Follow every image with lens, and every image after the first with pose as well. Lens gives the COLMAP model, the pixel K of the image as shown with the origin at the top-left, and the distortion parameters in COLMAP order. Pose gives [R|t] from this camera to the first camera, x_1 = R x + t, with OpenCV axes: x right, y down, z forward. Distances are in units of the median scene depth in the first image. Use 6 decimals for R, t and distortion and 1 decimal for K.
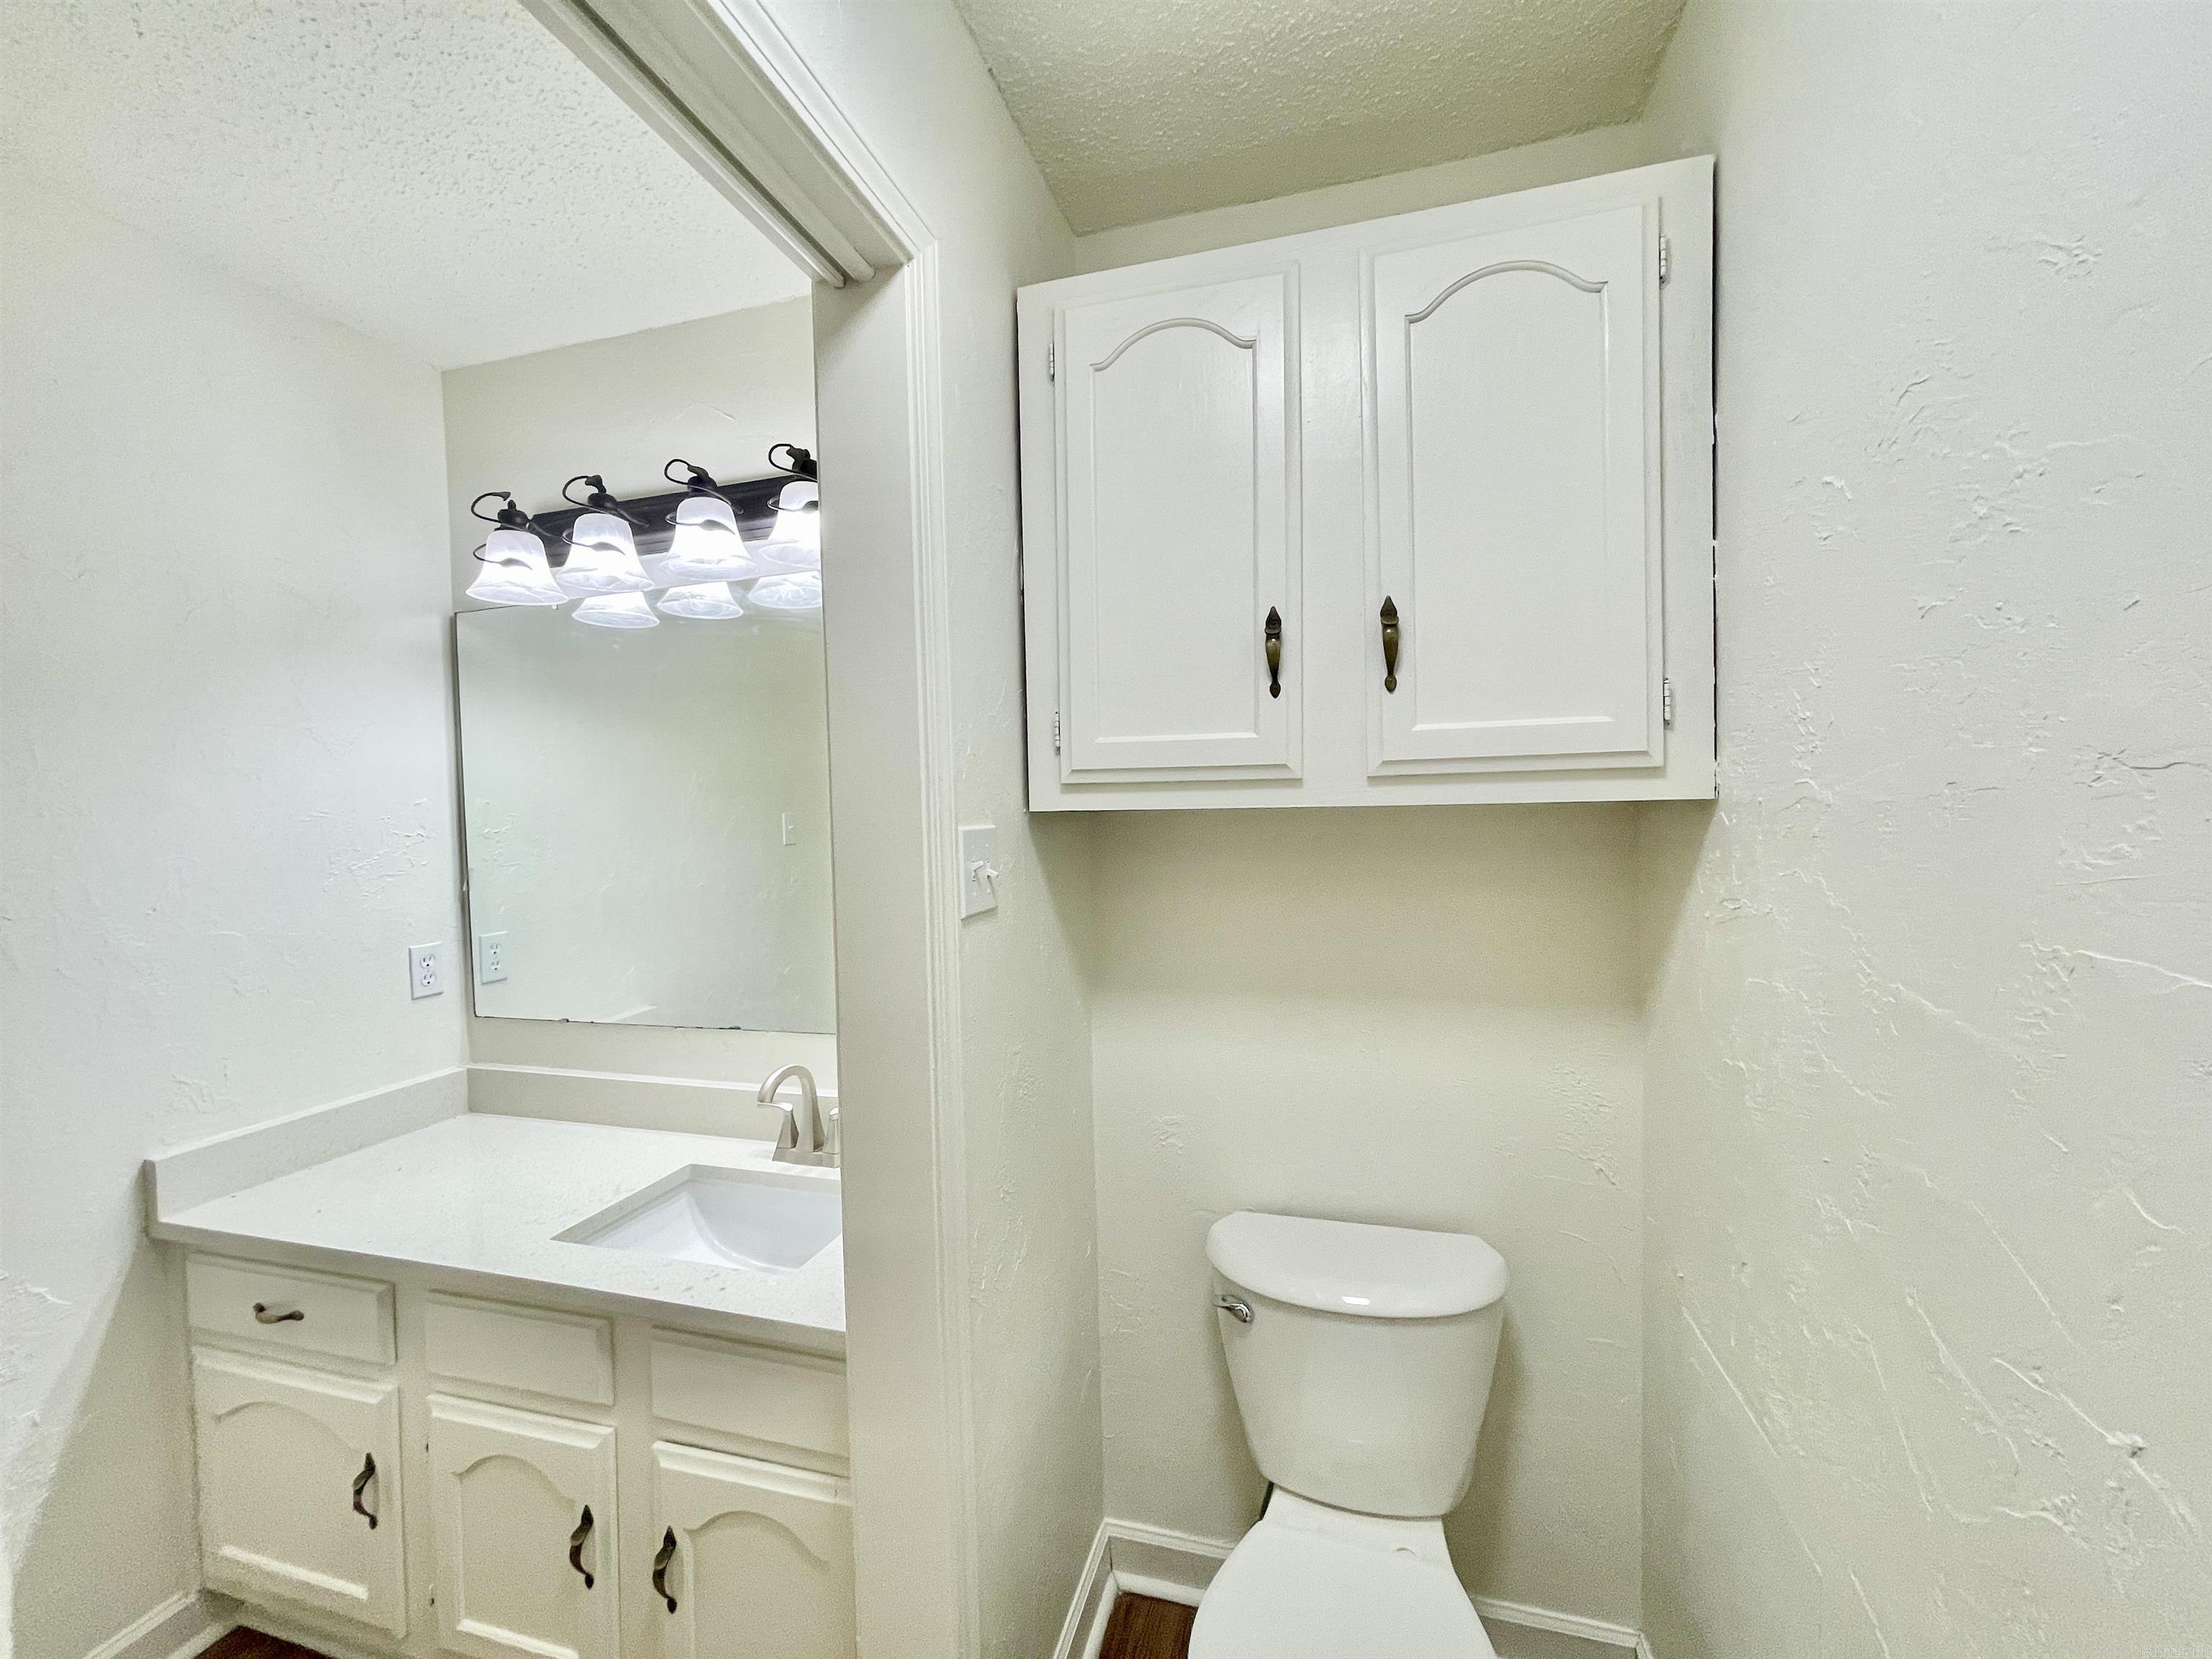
lens RADIAL K [[896.2, 0, 1092.8], [0, 896.2, 830.8], [0, 0, 1]] dist [-0.000609, 0.000363]
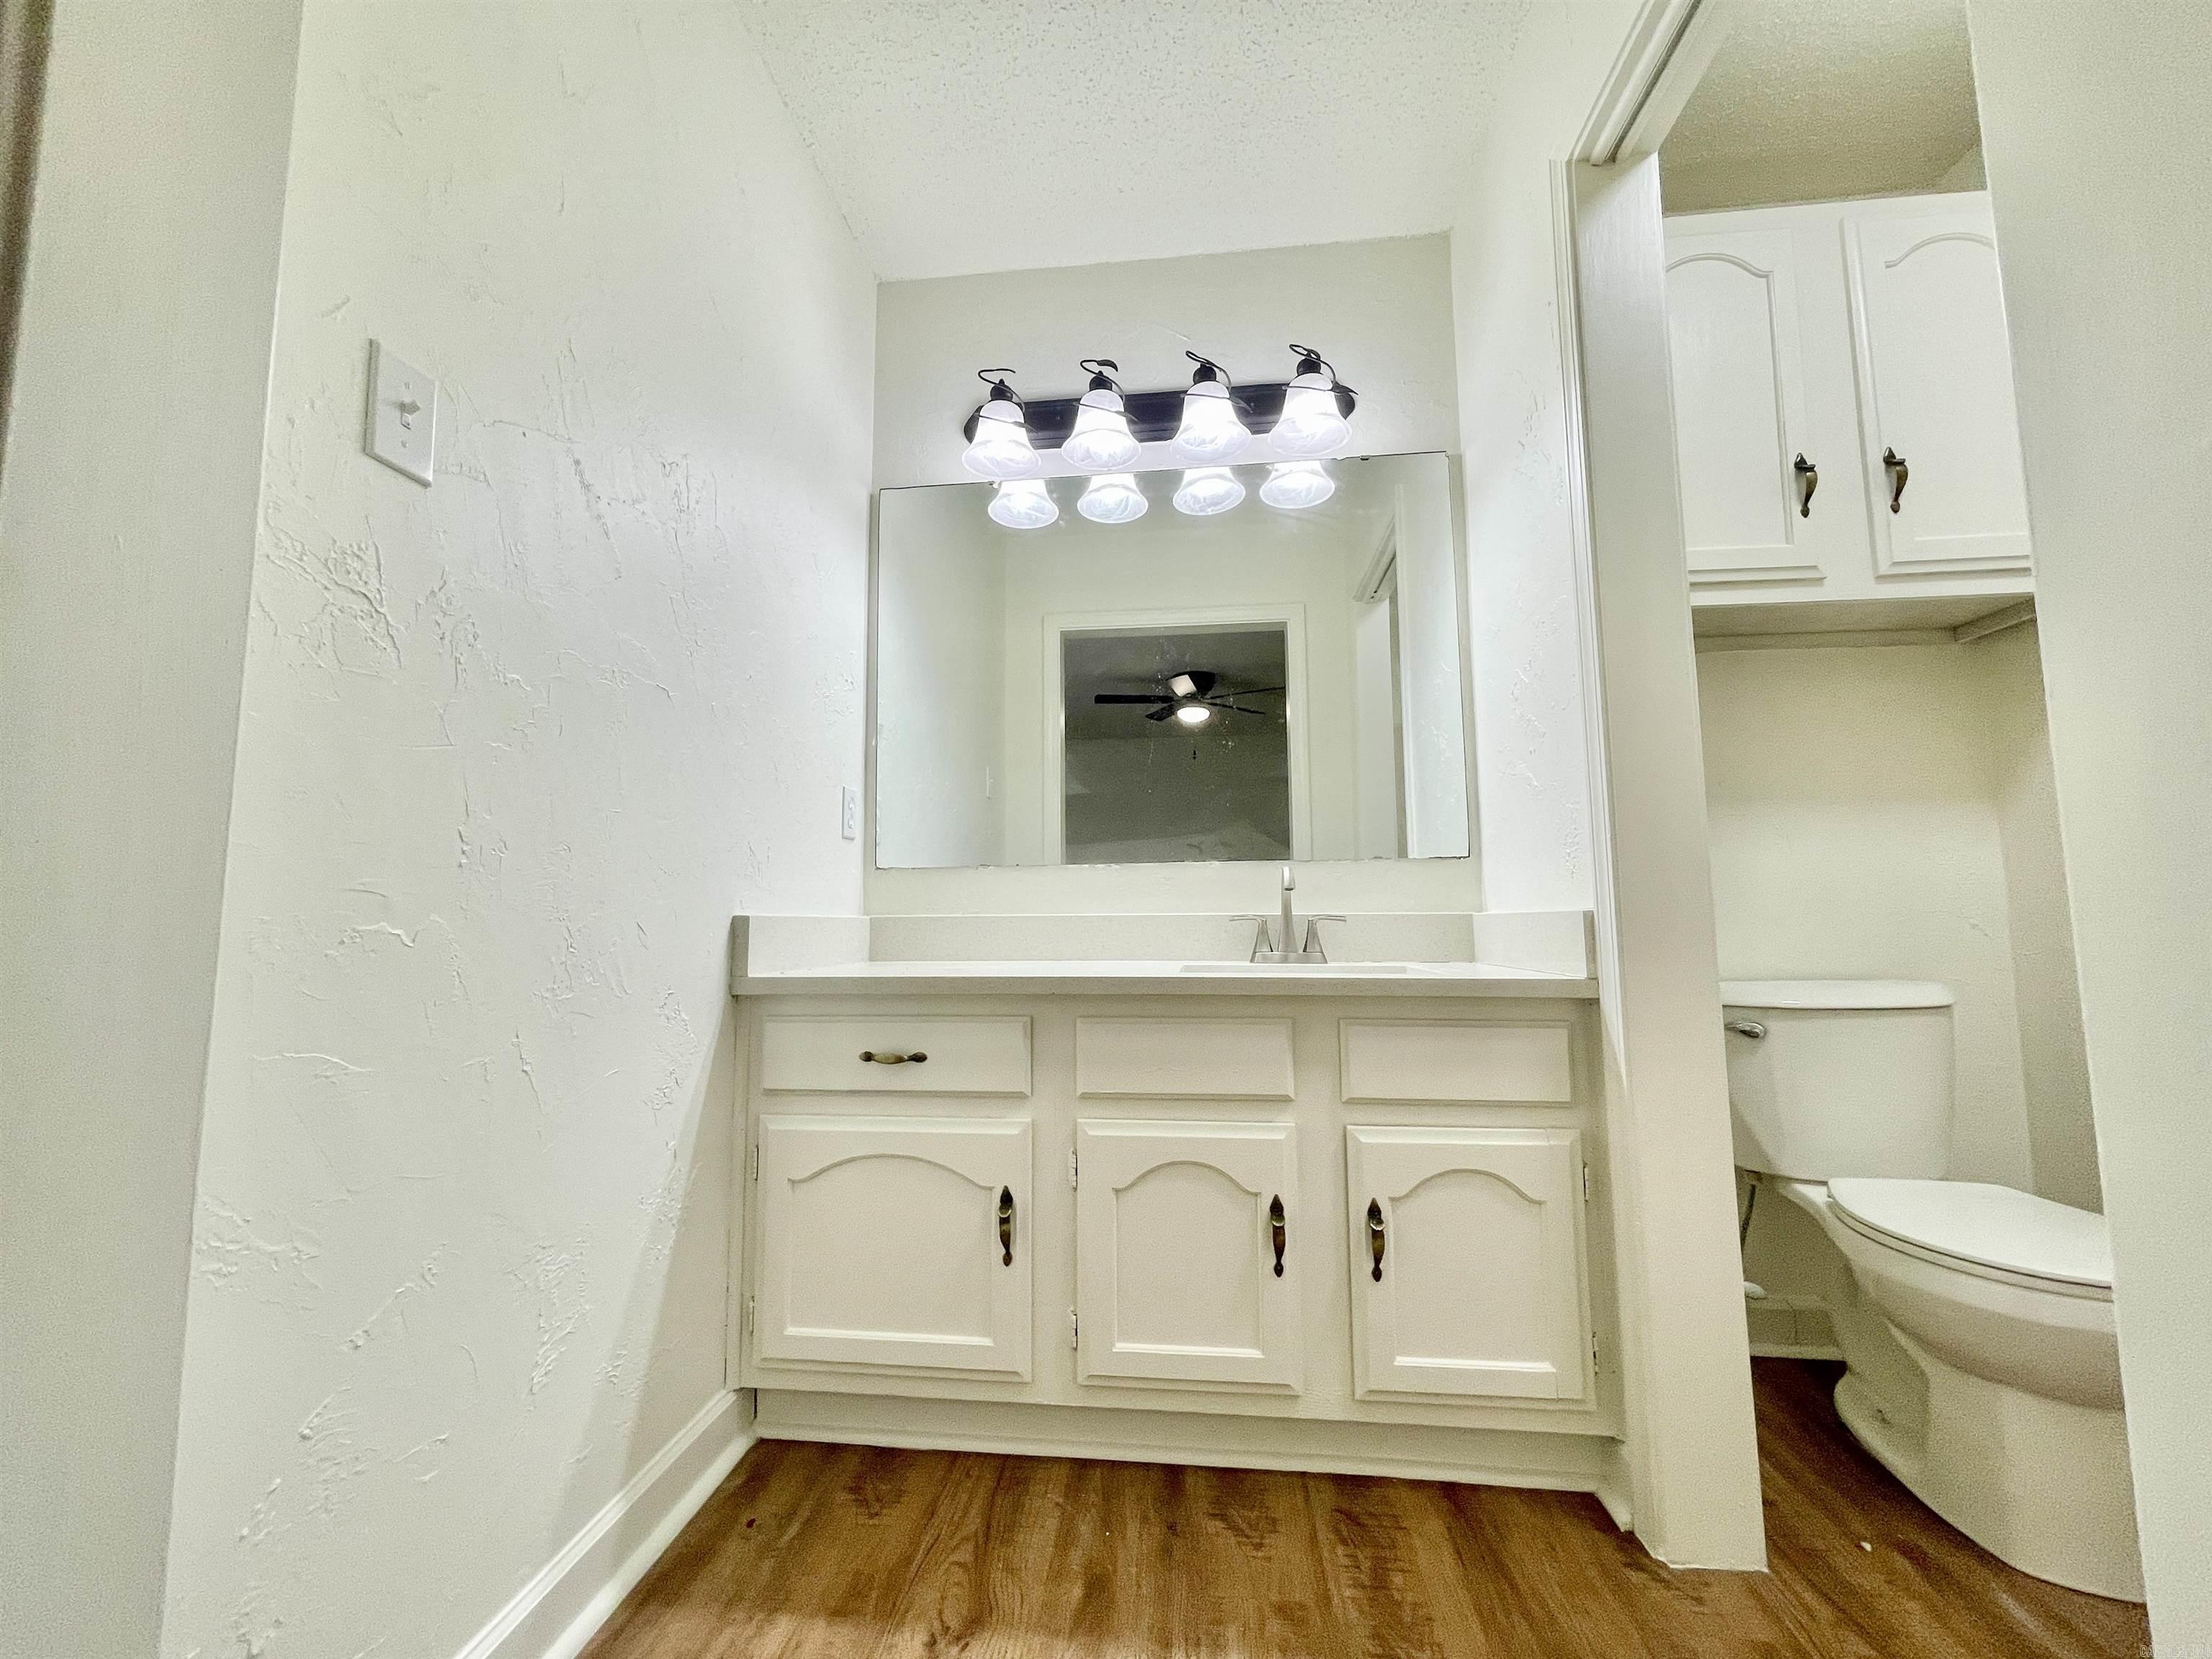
lens RADIAL K [[878.4, 0, 1106.0], [0, 878.4, 829.5], [0, 0, 1]] dist [0.010051, -0.000101]
pose [[0.984169, 0.036896, 0.173352, -0.886036], [-0.013573, 0.990909, -0.133849, 0.430886], [-0.176715, 0.129378, 0.975722, -0.036567]]
